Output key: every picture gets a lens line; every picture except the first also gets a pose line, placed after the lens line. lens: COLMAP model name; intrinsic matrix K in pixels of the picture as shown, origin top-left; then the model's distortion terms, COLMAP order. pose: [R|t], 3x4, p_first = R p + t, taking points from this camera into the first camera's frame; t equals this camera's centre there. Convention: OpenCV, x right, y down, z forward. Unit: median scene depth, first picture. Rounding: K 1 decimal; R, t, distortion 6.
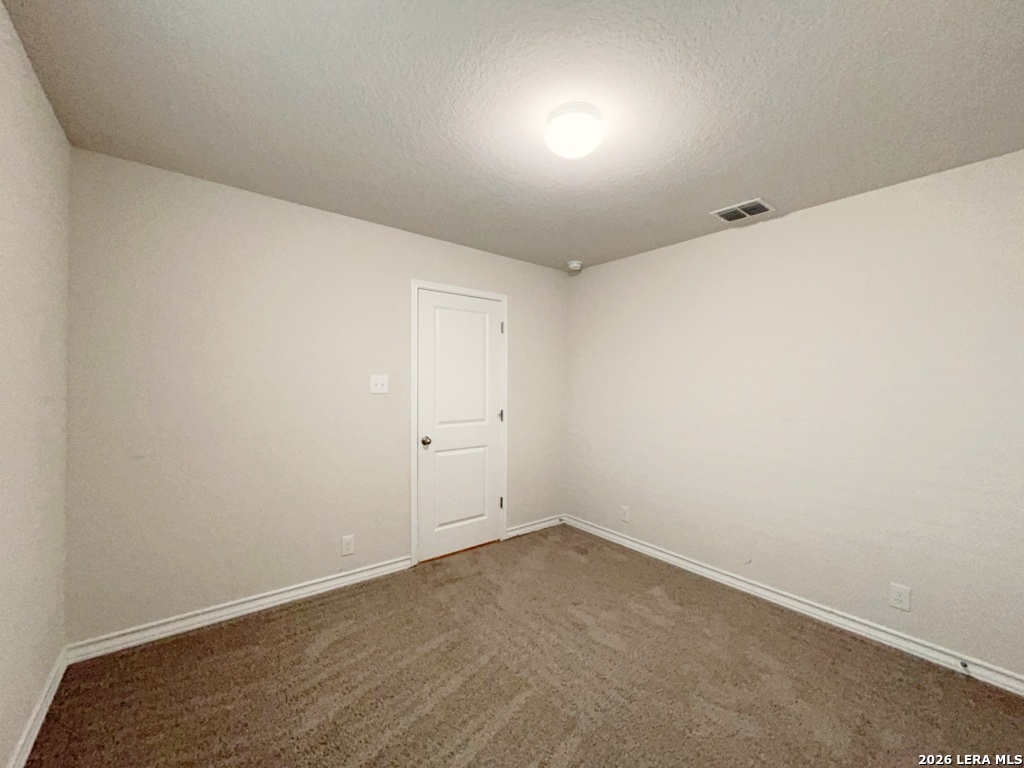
lens RADIAL K [[367.5, 0, 523.2], [0, 367.5, 388.5], [0, 0, 1]] dist [-0.009117, 0.000607]
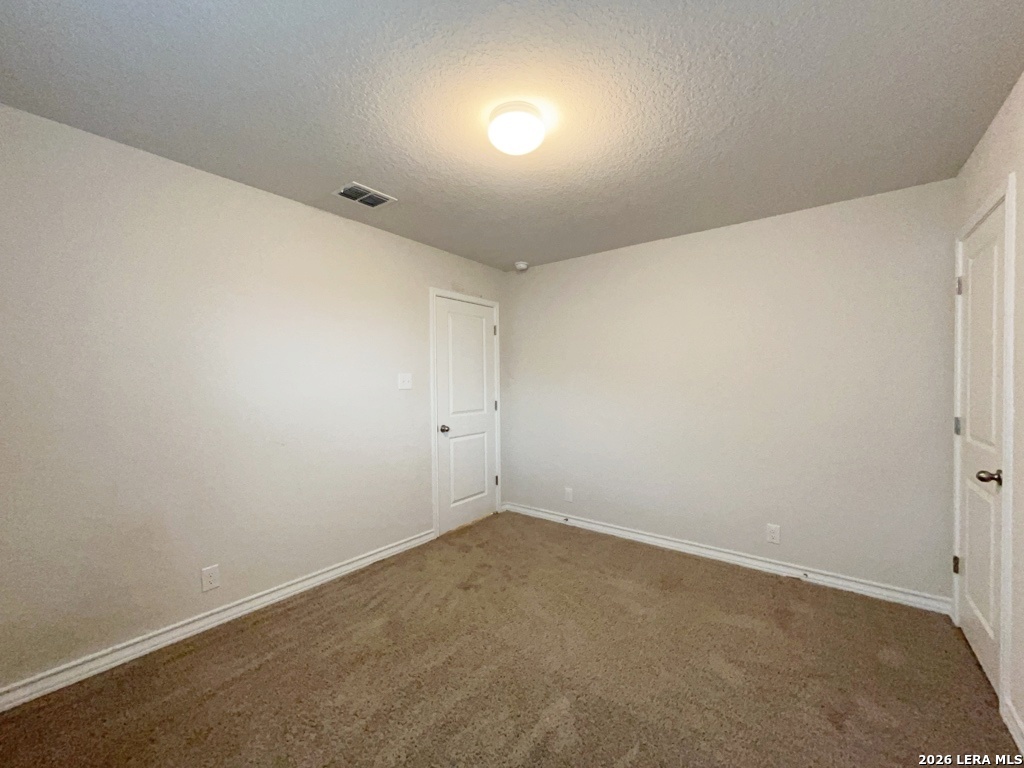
lens RADIAL K [[415.4, 0, 523.7], [0, 415.4, 388.3], [0, 0, 1]] dist [-0.003217, 0.000095]
pose [[0.959830, -0.020020, 0.279866, -0.340614], [0.013639, 0.999601, 0.024729, -0.013512], [-0.280250, -0.019918, 0.959720, -0.285440]]
